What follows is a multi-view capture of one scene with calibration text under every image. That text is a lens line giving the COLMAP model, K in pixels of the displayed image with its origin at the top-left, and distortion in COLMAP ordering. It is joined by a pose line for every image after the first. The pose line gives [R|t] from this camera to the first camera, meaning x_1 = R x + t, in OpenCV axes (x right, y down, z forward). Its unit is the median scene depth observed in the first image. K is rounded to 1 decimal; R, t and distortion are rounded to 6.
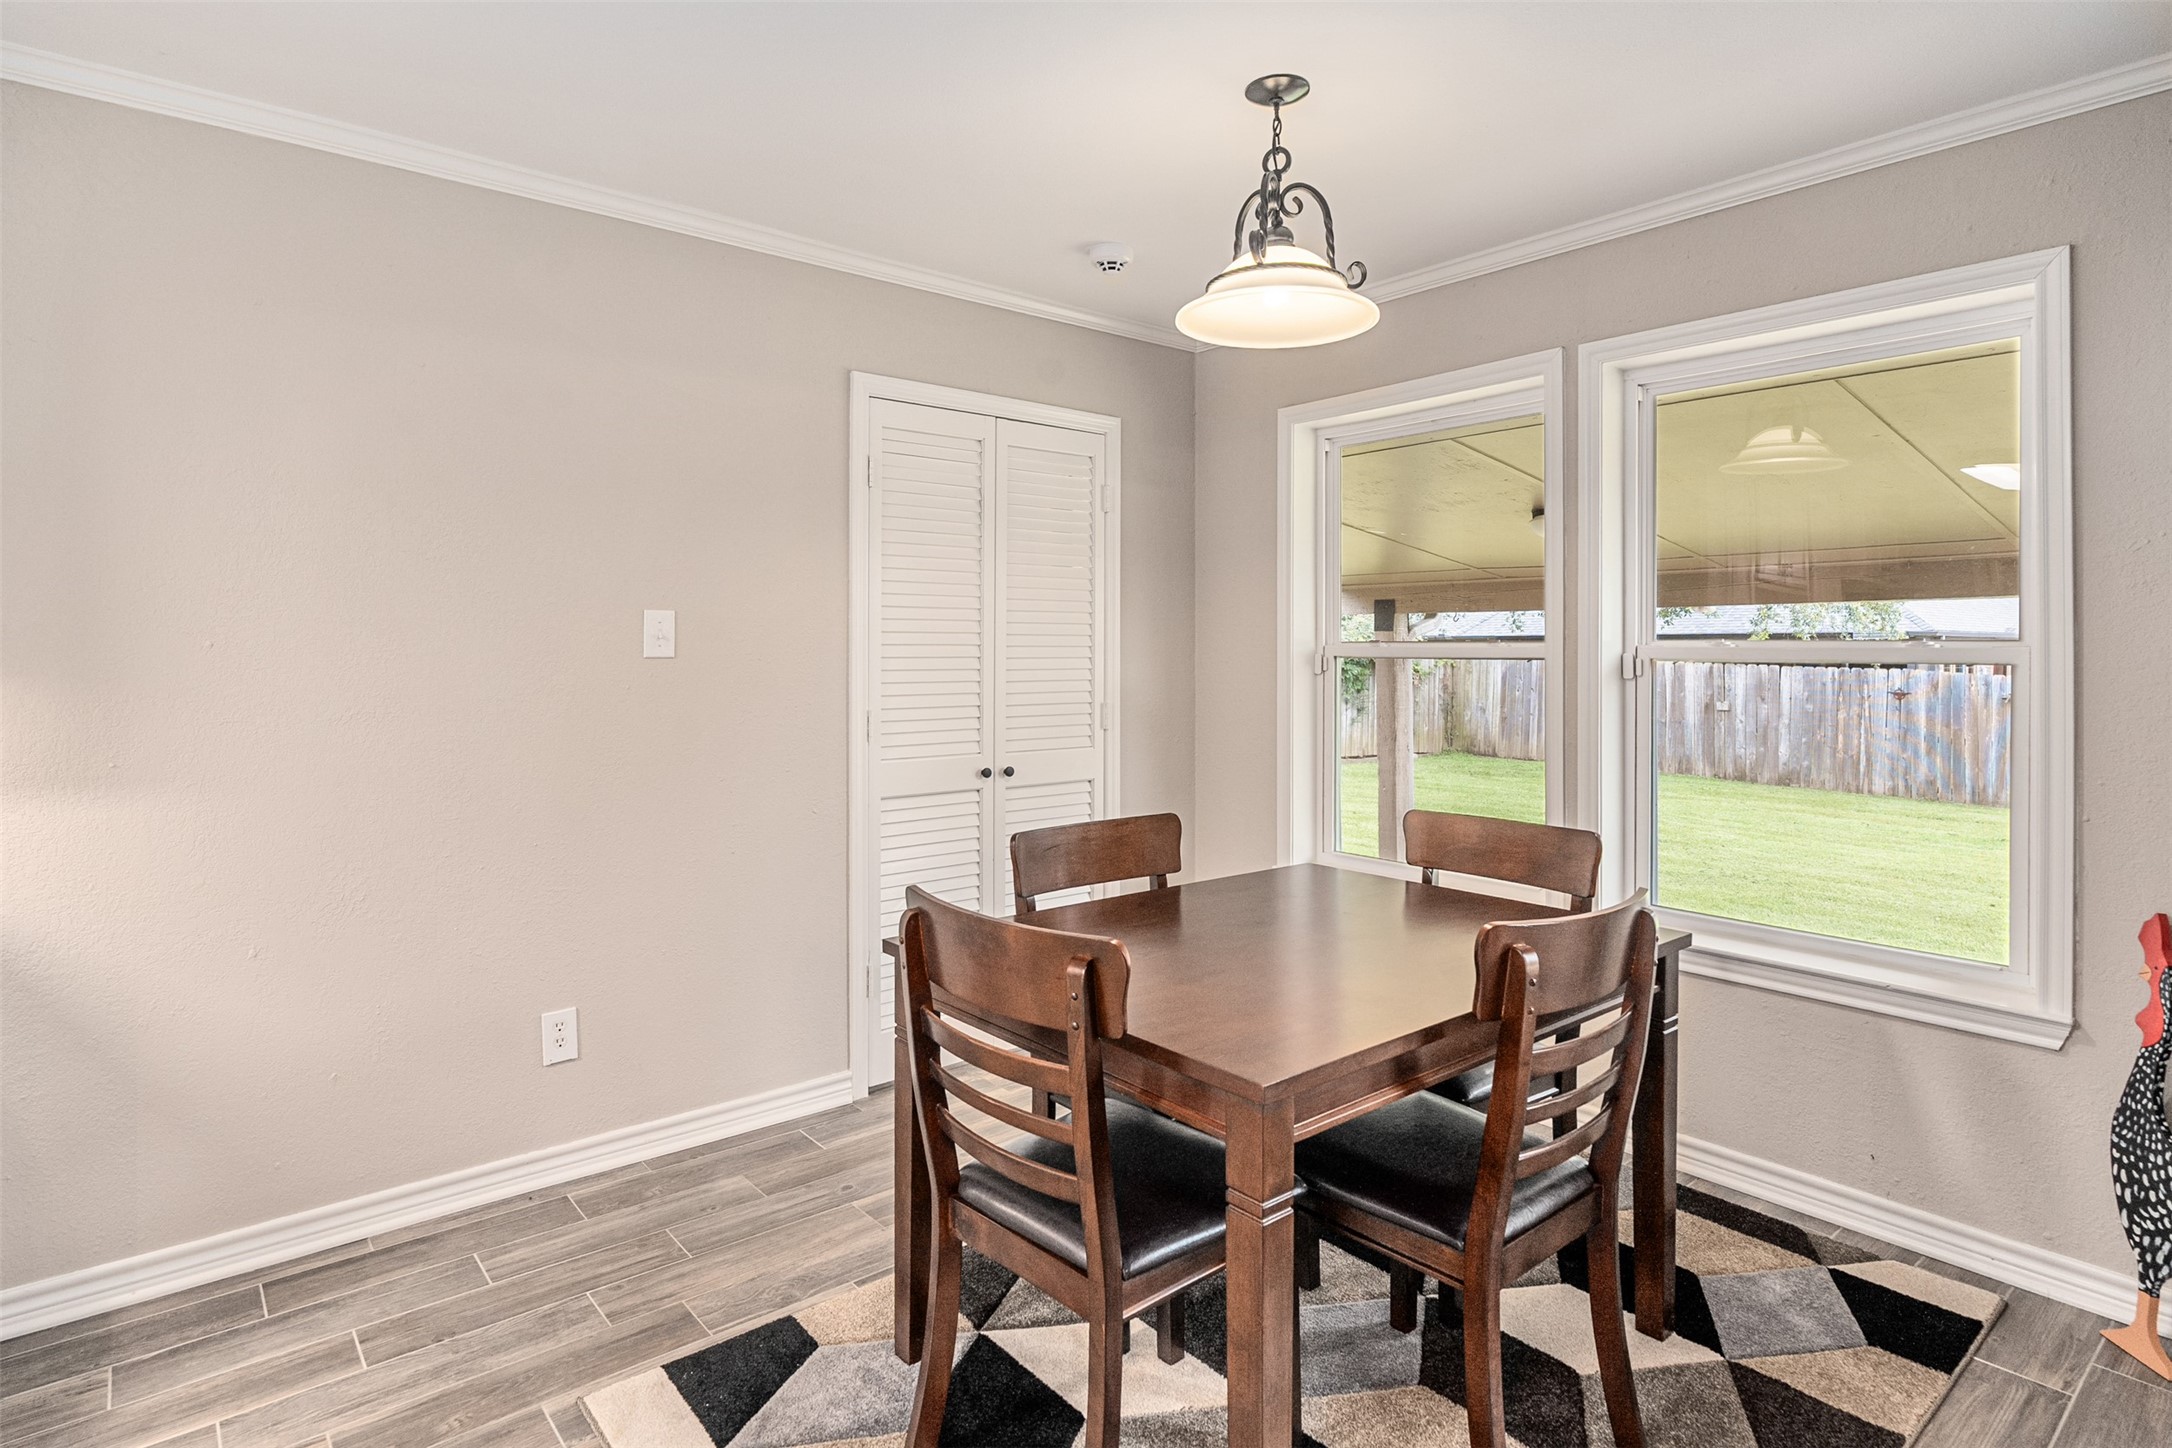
lens RADIAL K [[1123.1, 0, 1081.4], [0, 1123.1, 649.2], [0, 0, 1]] dist [-0.001473, -0.000006]
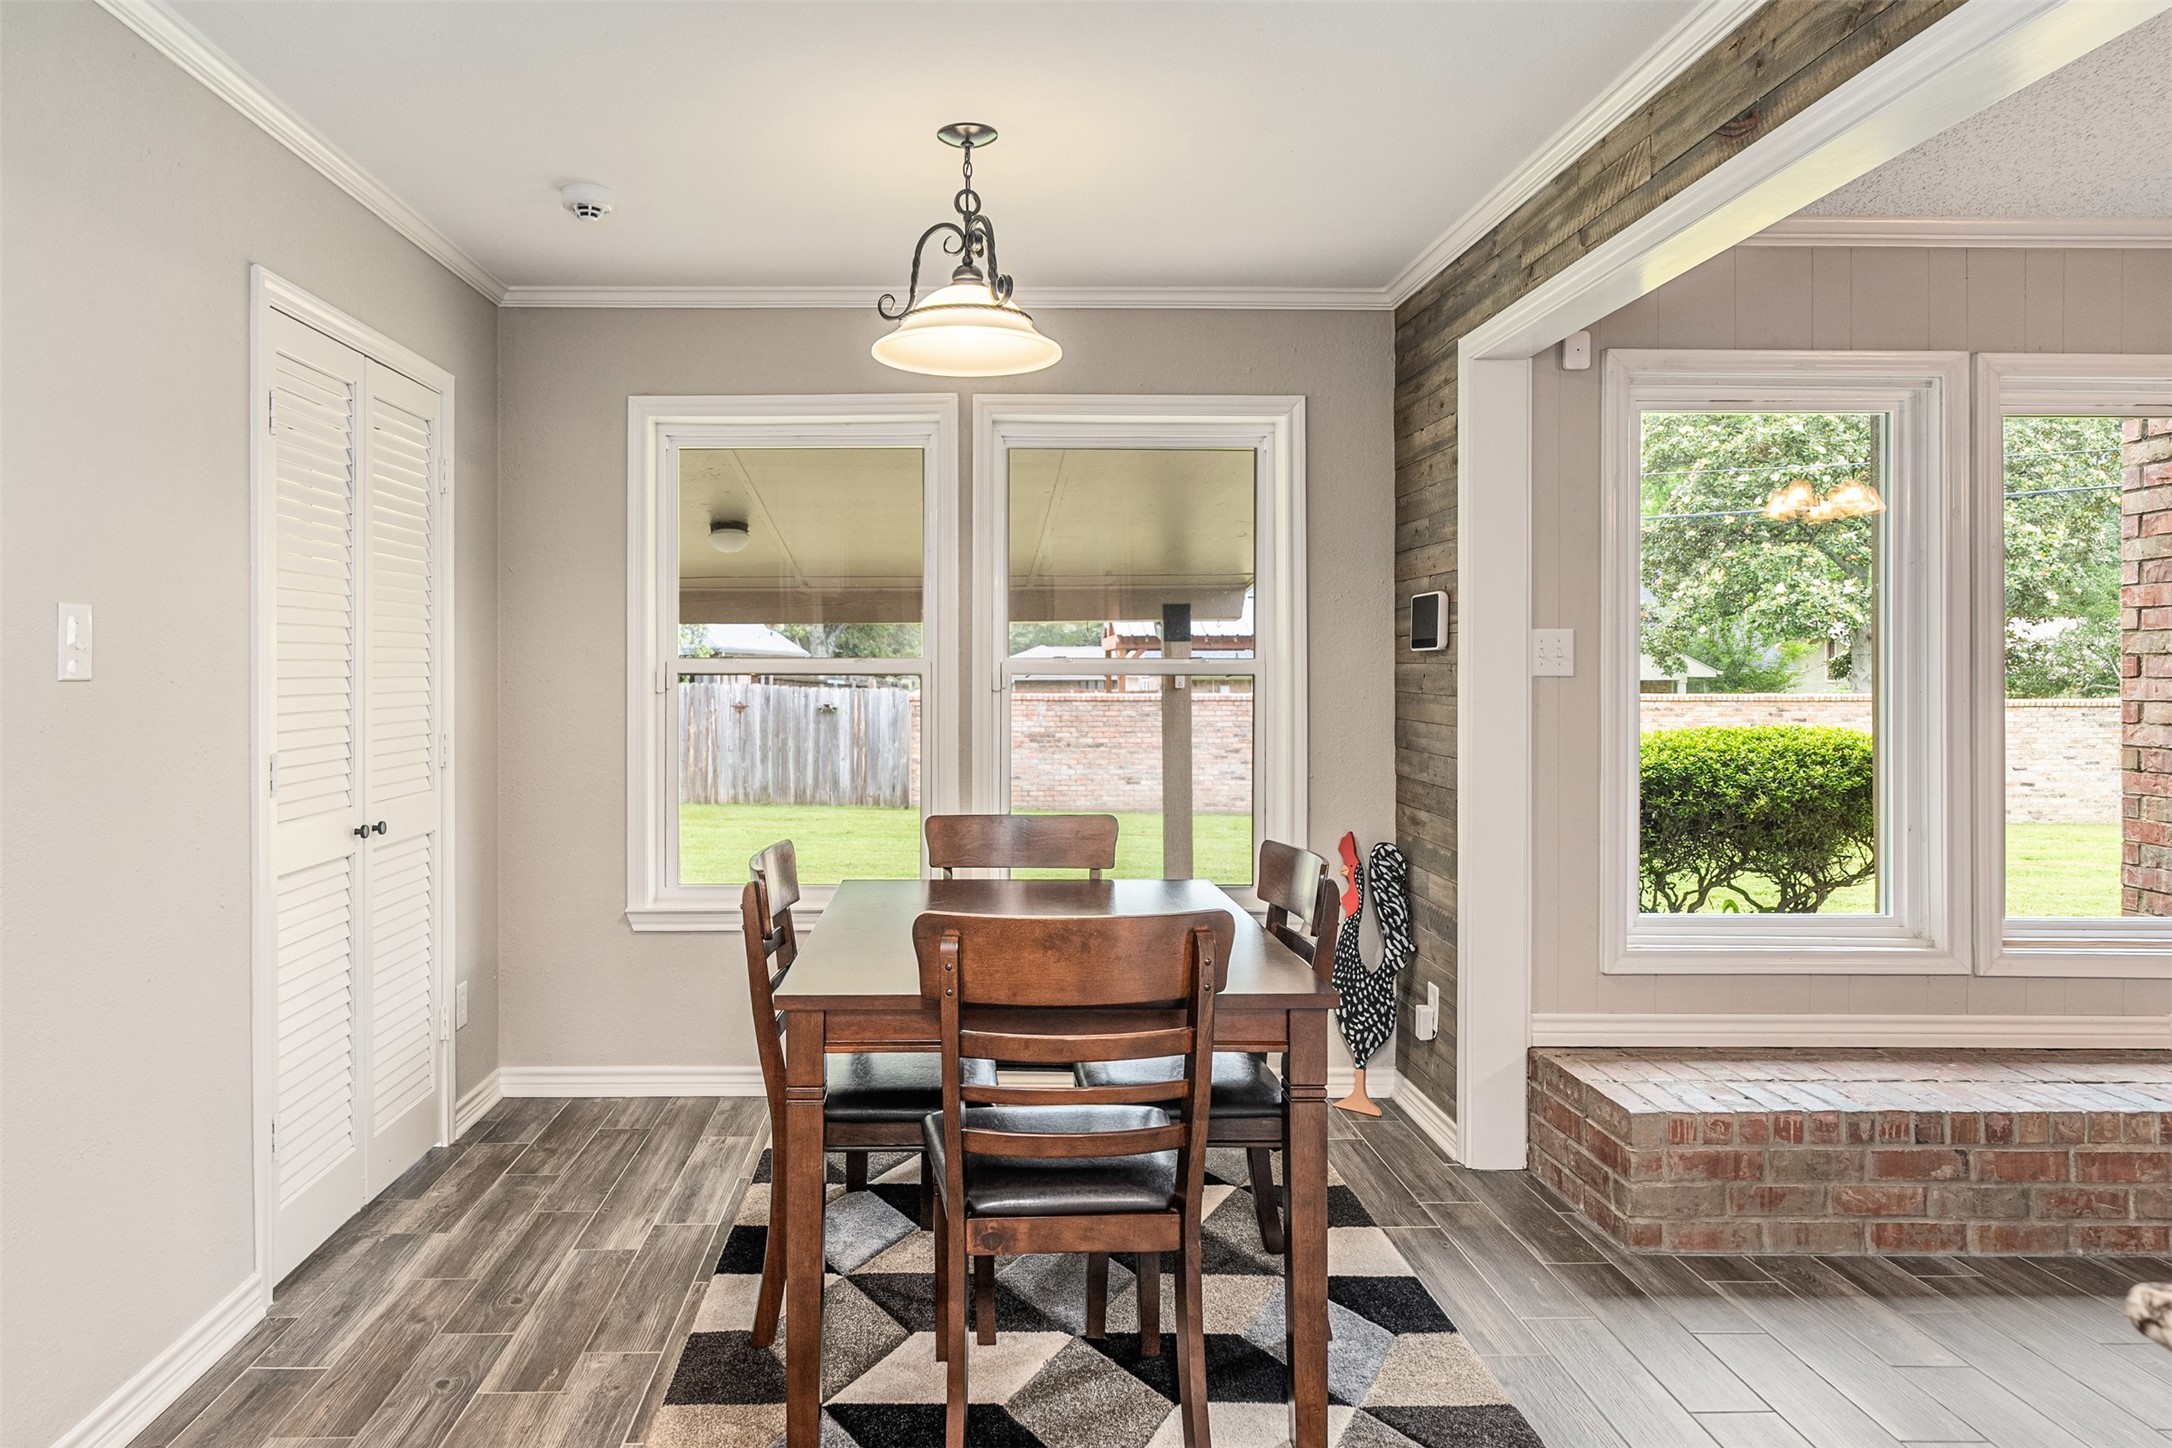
lens RADIAL K [[1361.1, 0, 941.2], [0, 1361.1, 671.9], [0, 0, 1]] dist [-0.004093, -0.000442]
pose [[0.644768, -0.005590, 0.764358, -0.526321], [0.001715, 0.999981, 0.005867, -0.000640], [-0.764376, -0.002472, 0.644766, 0.124138]]
